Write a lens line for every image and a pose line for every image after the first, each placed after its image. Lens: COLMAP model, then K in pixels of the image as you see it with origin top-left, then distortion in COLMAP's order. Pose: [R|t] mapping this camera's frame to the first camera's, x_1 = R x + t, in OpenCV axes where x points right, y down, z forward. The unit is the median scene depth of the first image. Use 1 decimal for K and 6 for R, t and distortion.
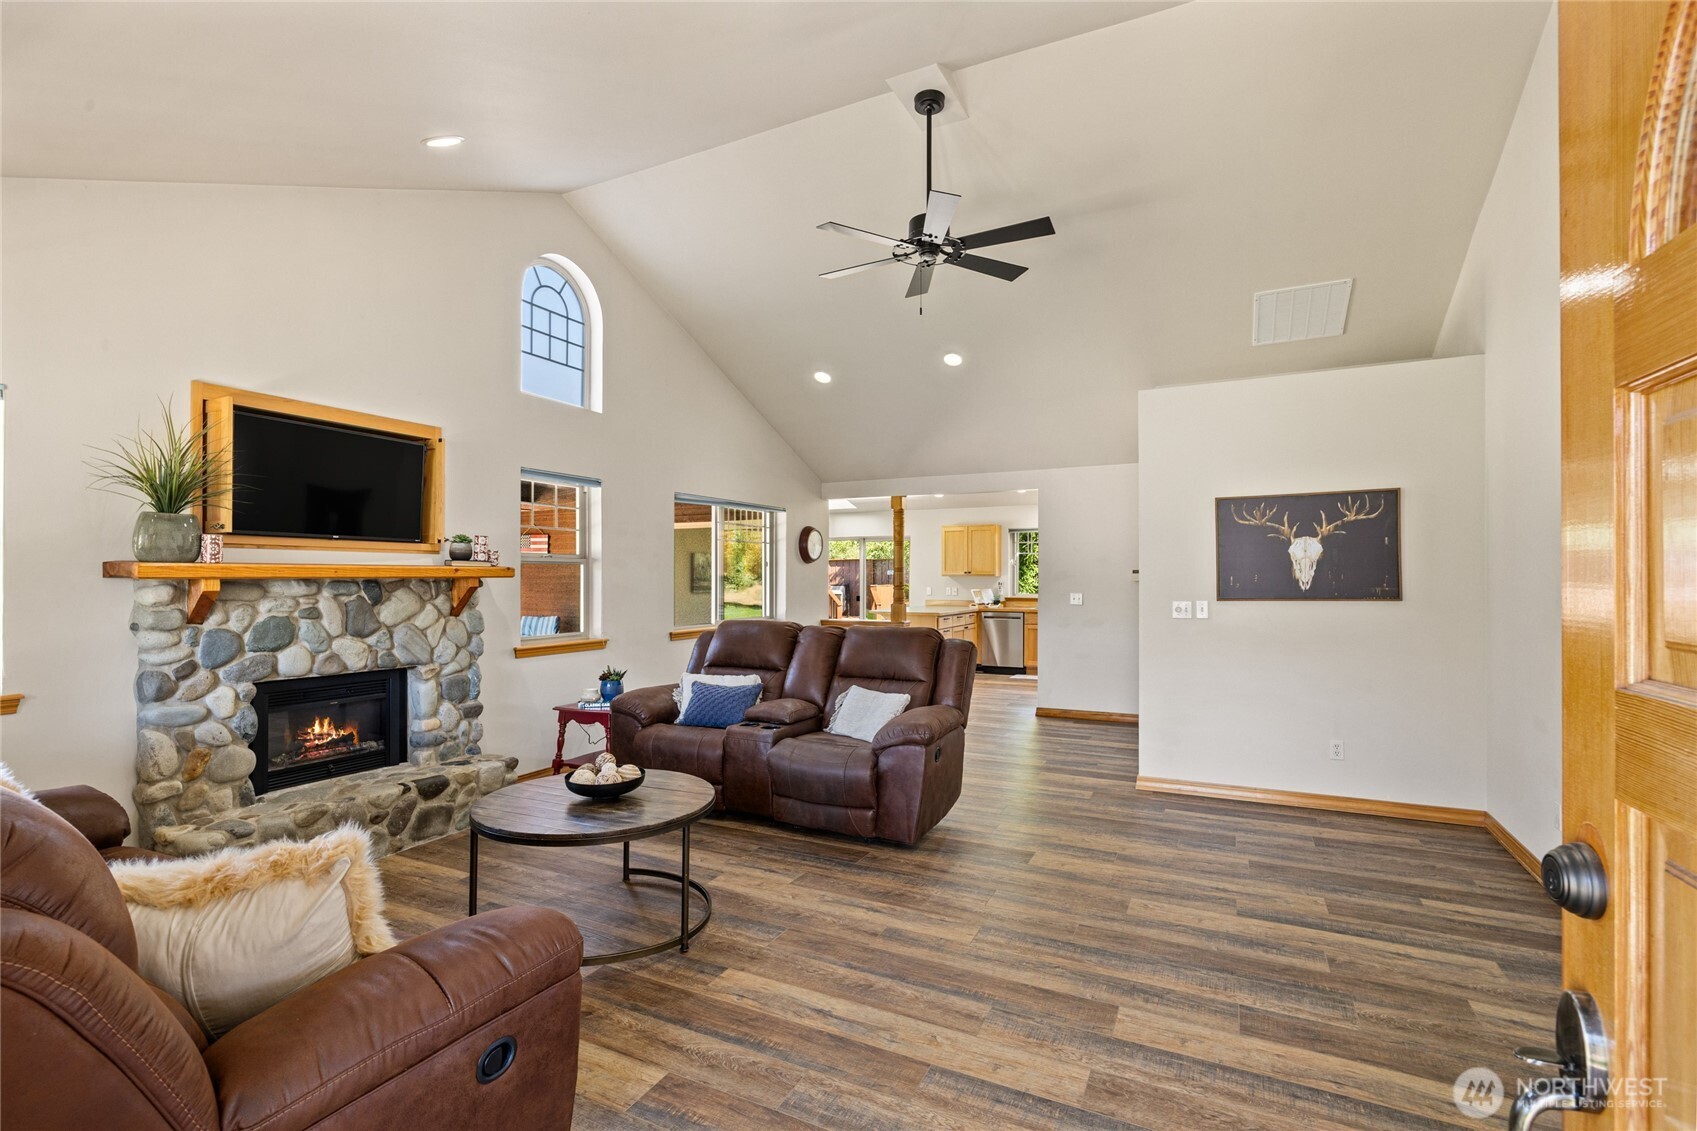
lens RADIAL K [[783.4, 0, 851.2], [0, 783.4, 577.4], [0, 0, 1]] dist [-0.006695, 0.002764]
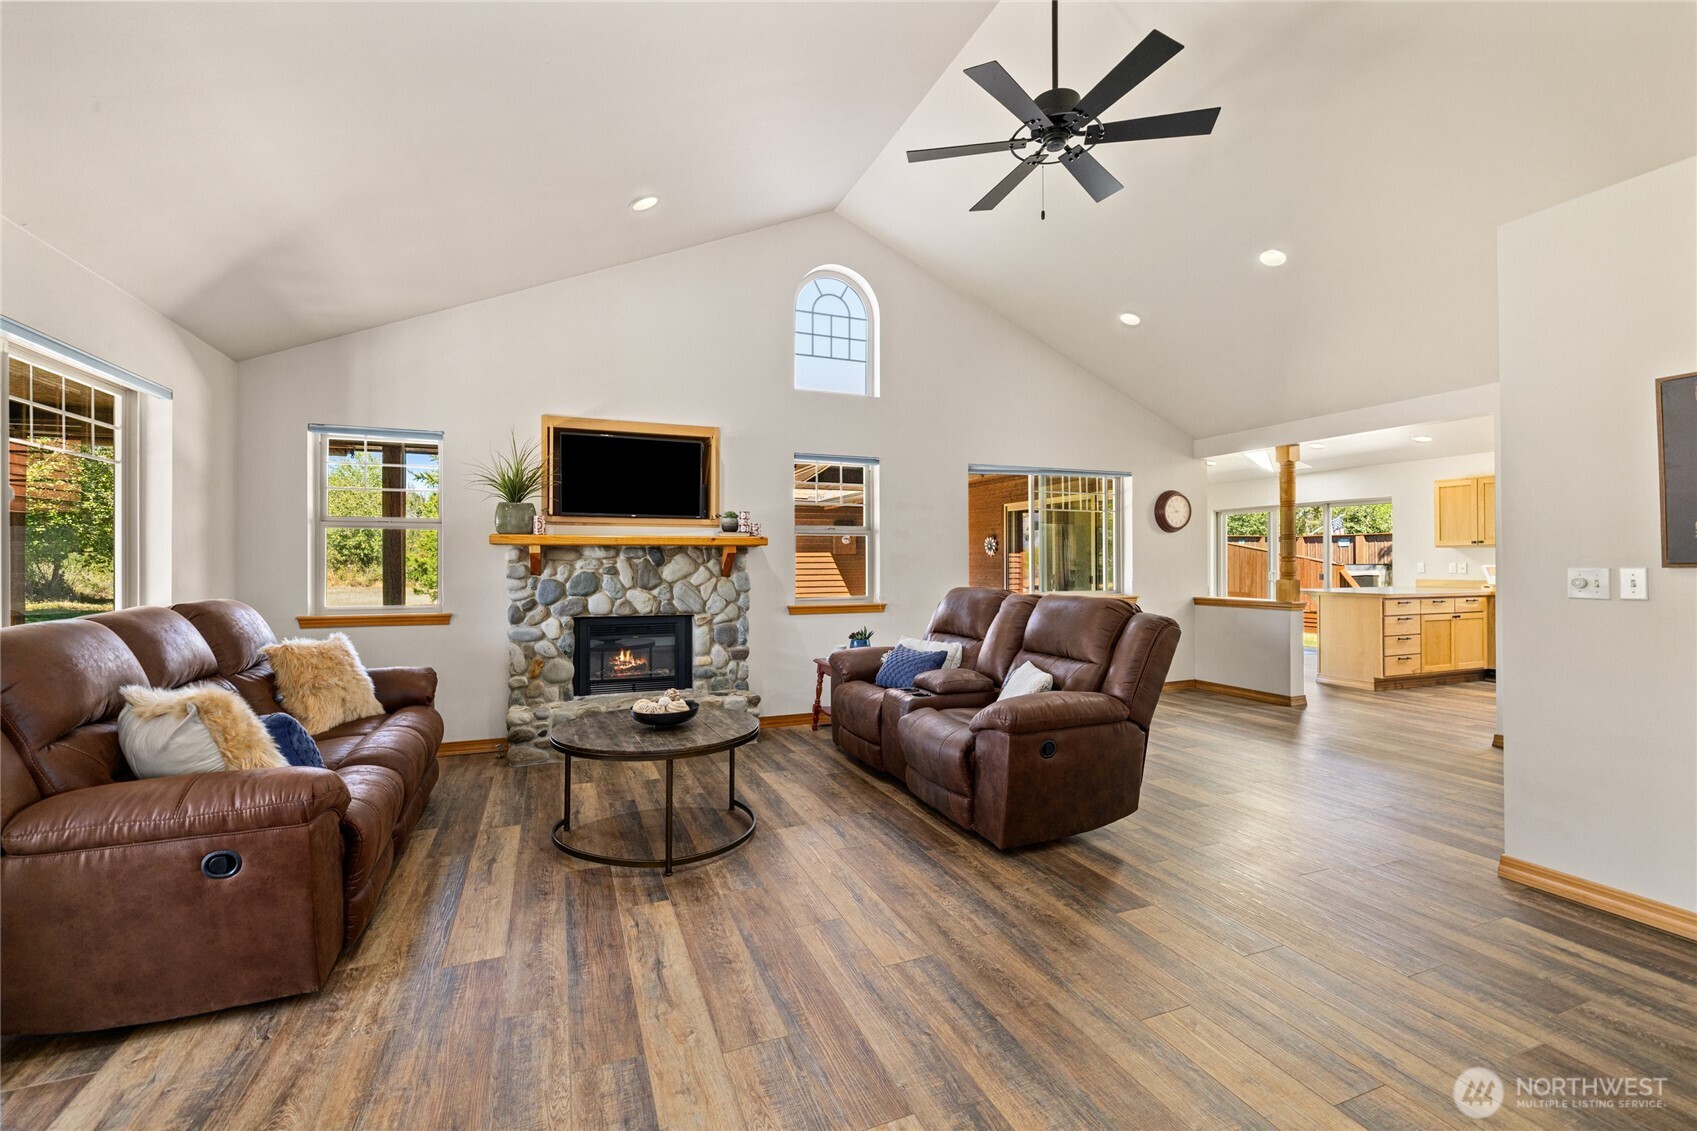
lens RADIAL K [[732.0, 0, 844.0], [0, 732.0, 556.9], [0, 0, 1]] dist [-0.001119, 0.001121]
pose [[0.740193, -0.007379, -0.672354, 0.454909], [0.002970, 0.999966, -0.007704, 0.029886], [0.672388, 0.003705, 0.740189, 0.283122]]
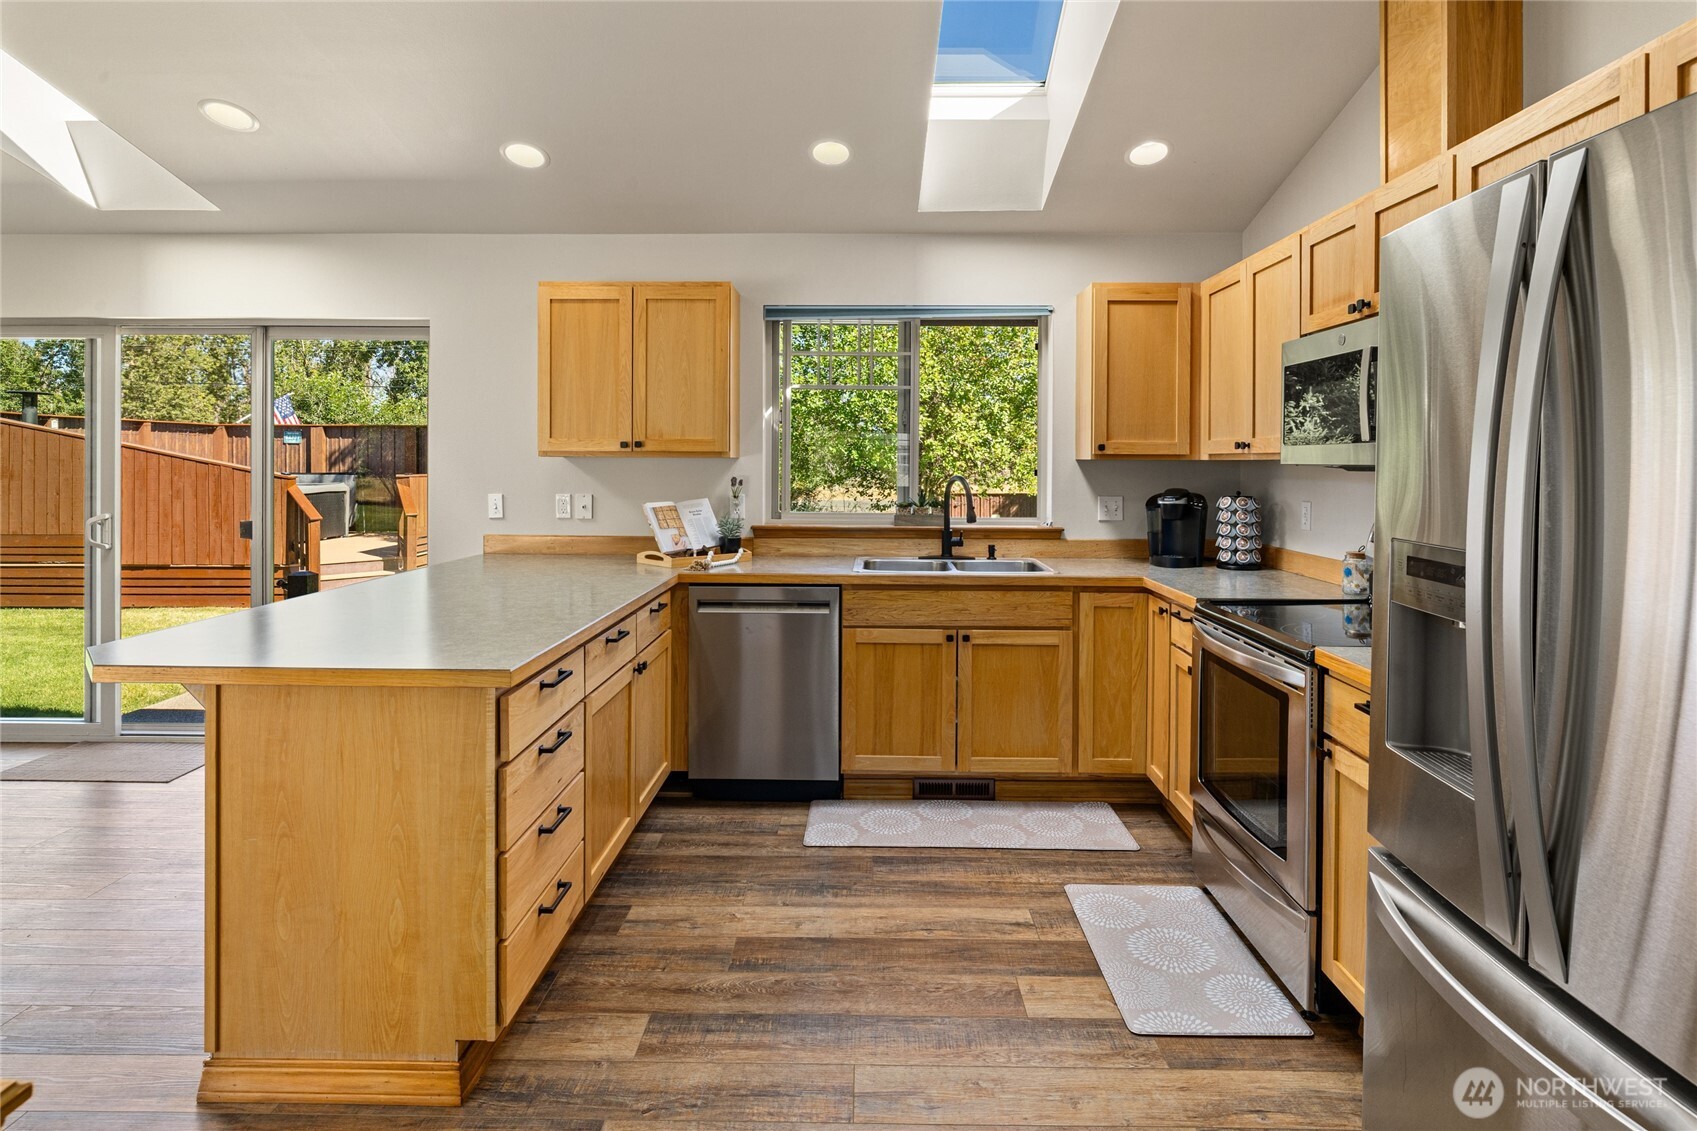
lens RADIAL K [[879.9, 0, 876.3], [0, 879.9, 472.1], [0, 0, 1]] dist [-0.007494, 0.002334]
pose [[0.898781, 0.006735, 0.438346, 0.230175], [-0.010466, 0.999927, 0.006096, 0.003119], [-0.438273, -0.010067, 0.898786, 1.762172]]
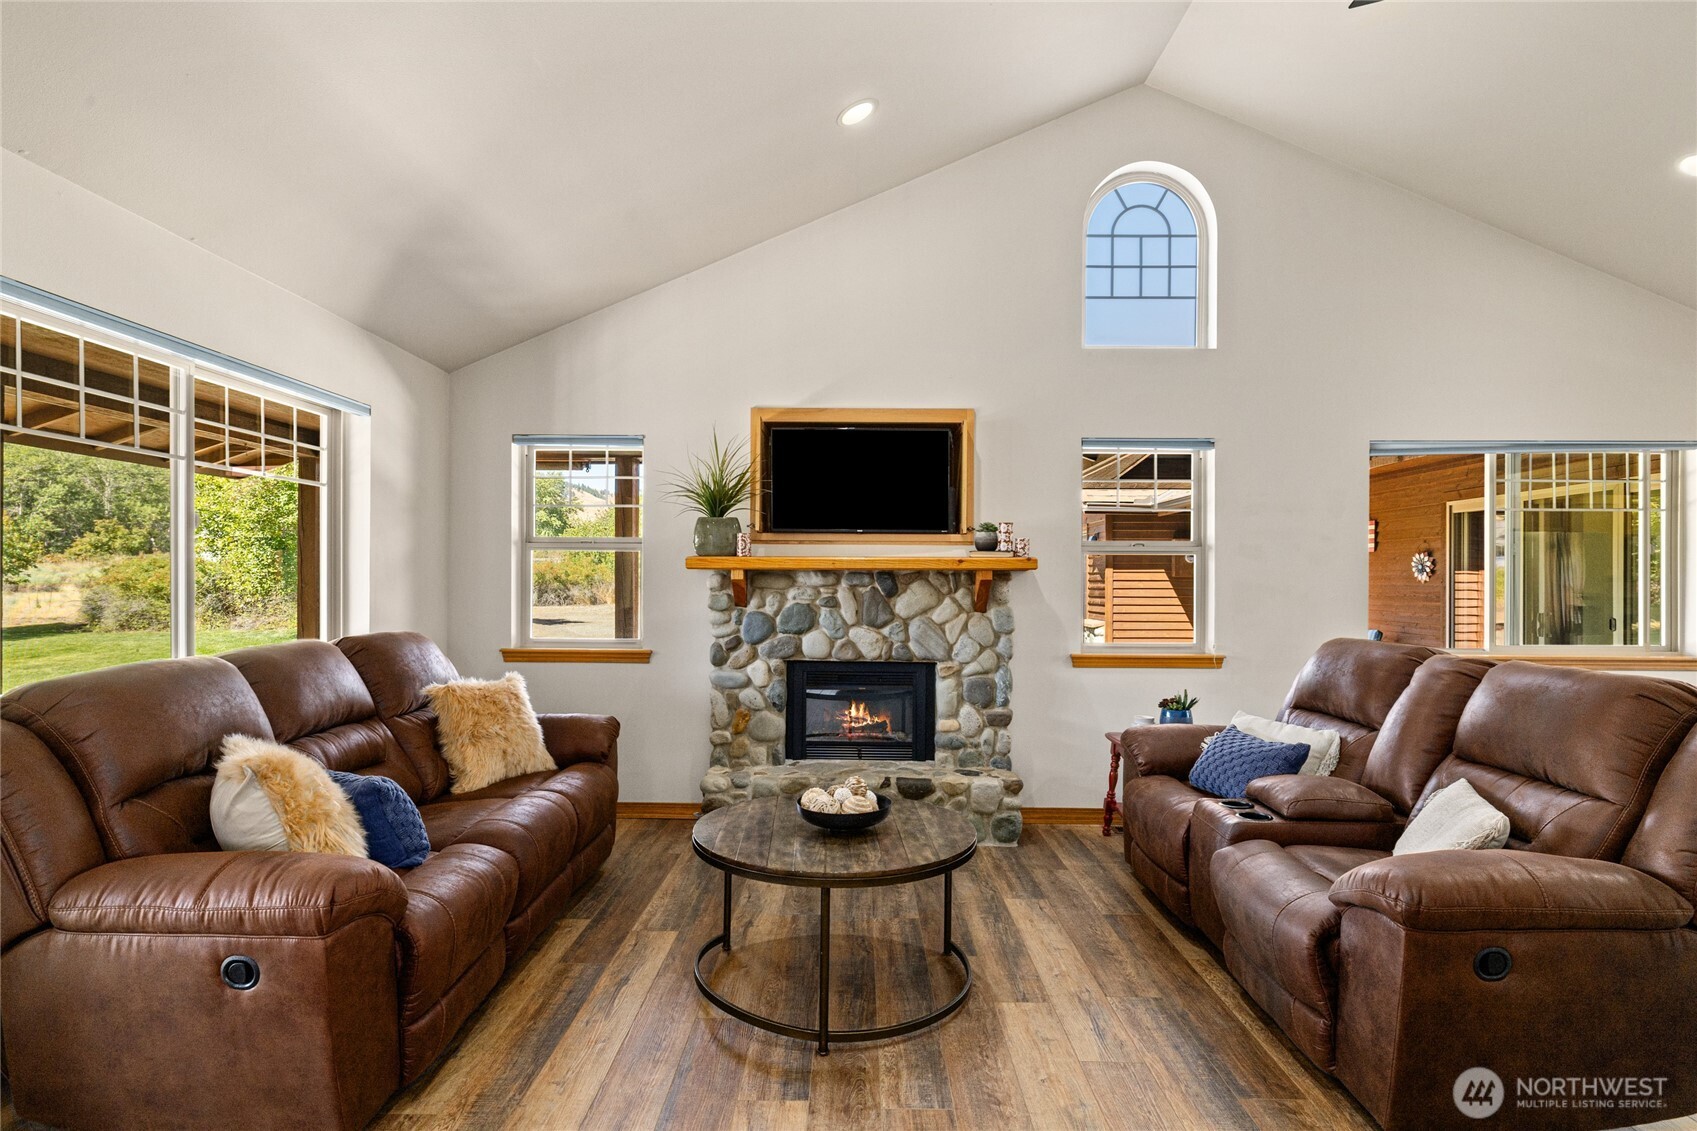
lens RADIAL K [[879.9, 0, 839.6], [0, 879.9, 581.3], [0, 0, 1]] dist [-0.007494, 0.002334]
pose [[0.417405, 0.001042, -0.908720, 0.388096], [-0.005122, 0.999986, -0.001206, 0.016737], [0.908706, 0.005157, 0.417405, 0.457383]]
